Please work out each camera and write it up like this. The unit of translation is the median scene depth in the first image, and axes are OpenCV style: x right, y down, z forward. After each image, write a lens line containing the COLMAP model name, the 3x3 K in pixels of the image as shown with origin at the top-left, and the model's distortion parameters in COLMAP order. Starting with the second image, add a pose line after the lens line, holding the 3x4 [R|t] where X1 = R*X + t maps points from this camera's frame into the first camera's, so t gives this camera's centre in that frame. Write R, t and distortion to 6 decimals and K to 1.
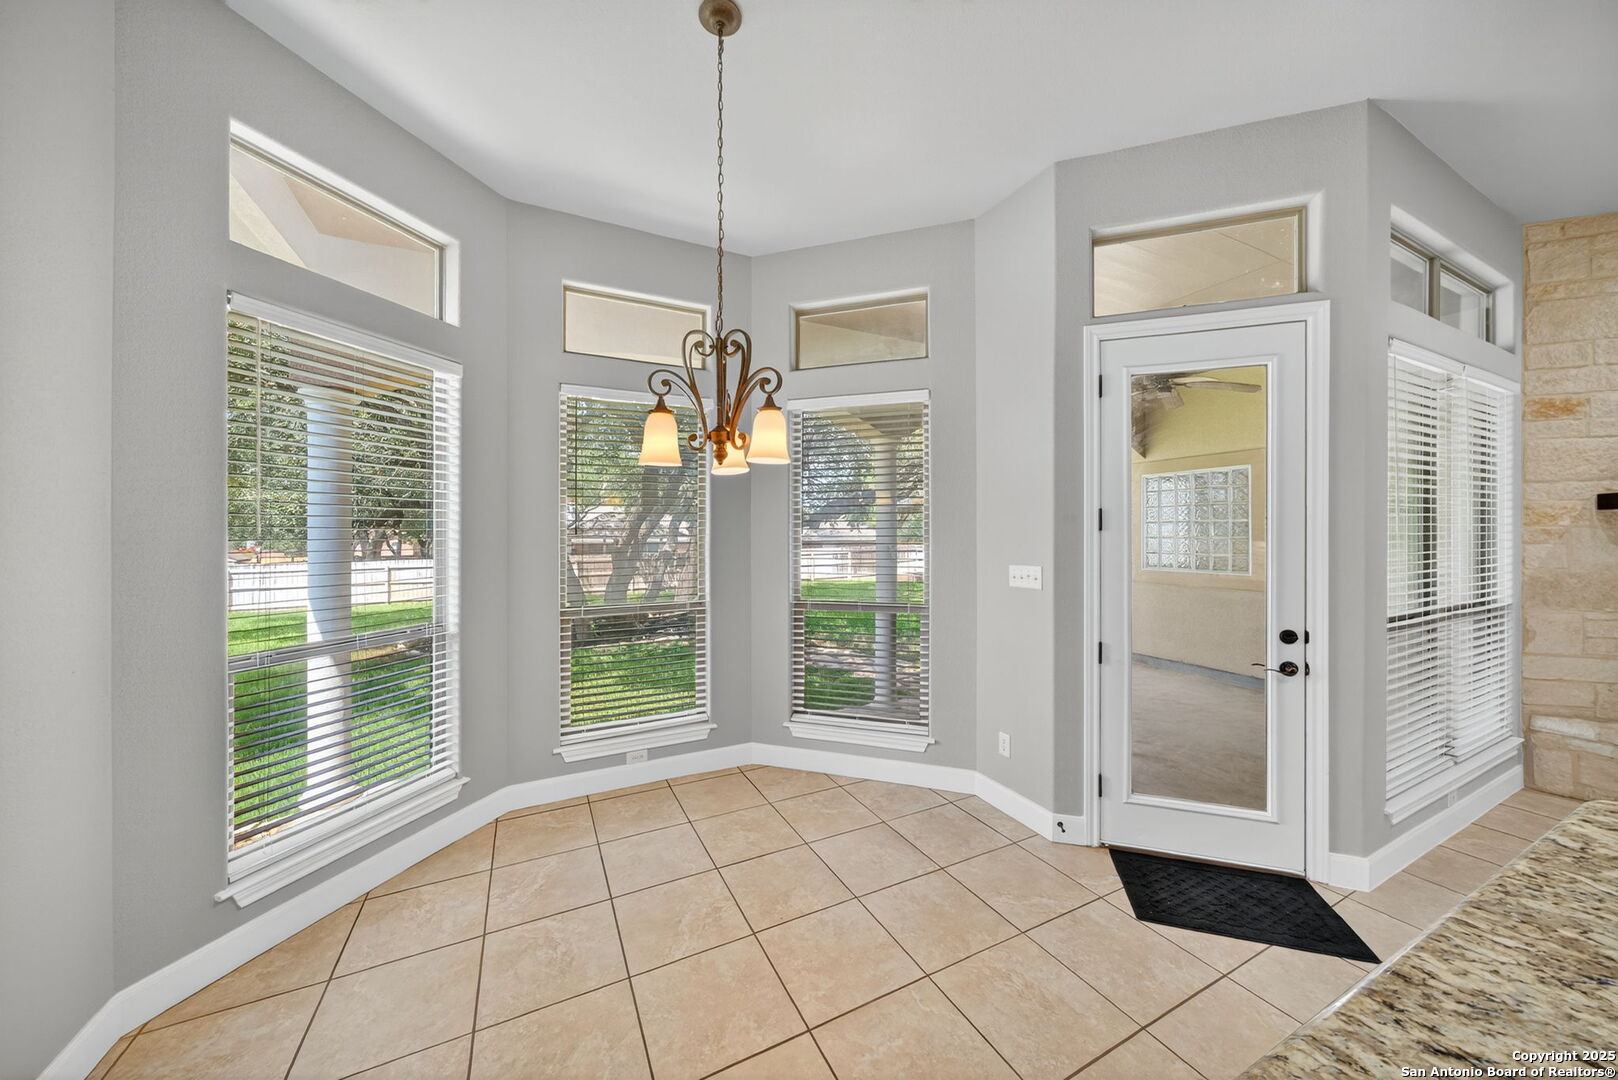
lens RADIAL K [[574.4, 0, 816.8], [0, 574.4, 536.2], [0, 0, 1]] dist [-0.002172, -0.000007]
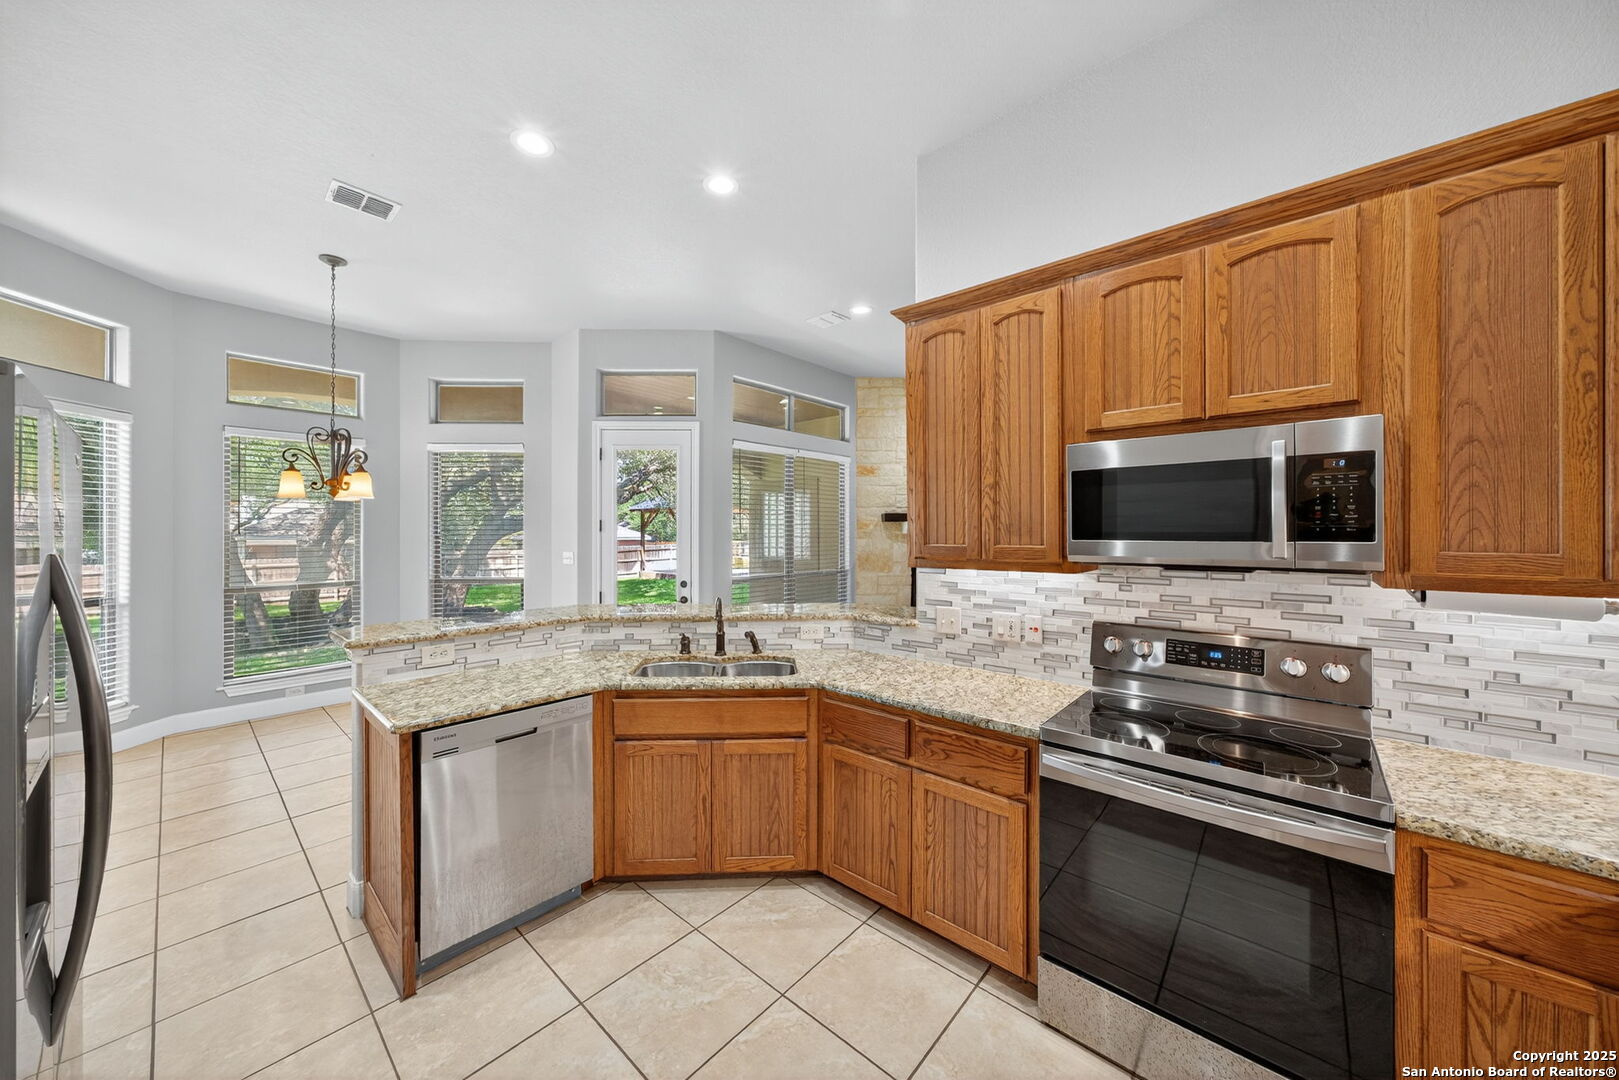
lens RADIAL K [[565.6, 0, 794.2], [0, 565.6, 534.0], [0, 0, 1]] dist [-0.000632, 0.000186]
pose [[0.933801, -0.002418, 0.357784, 0.387708], [0.003469, 0.999991, -0.002297, 0.001214], [-0.357775, 0.003386, 0.933802, -0.849022]]
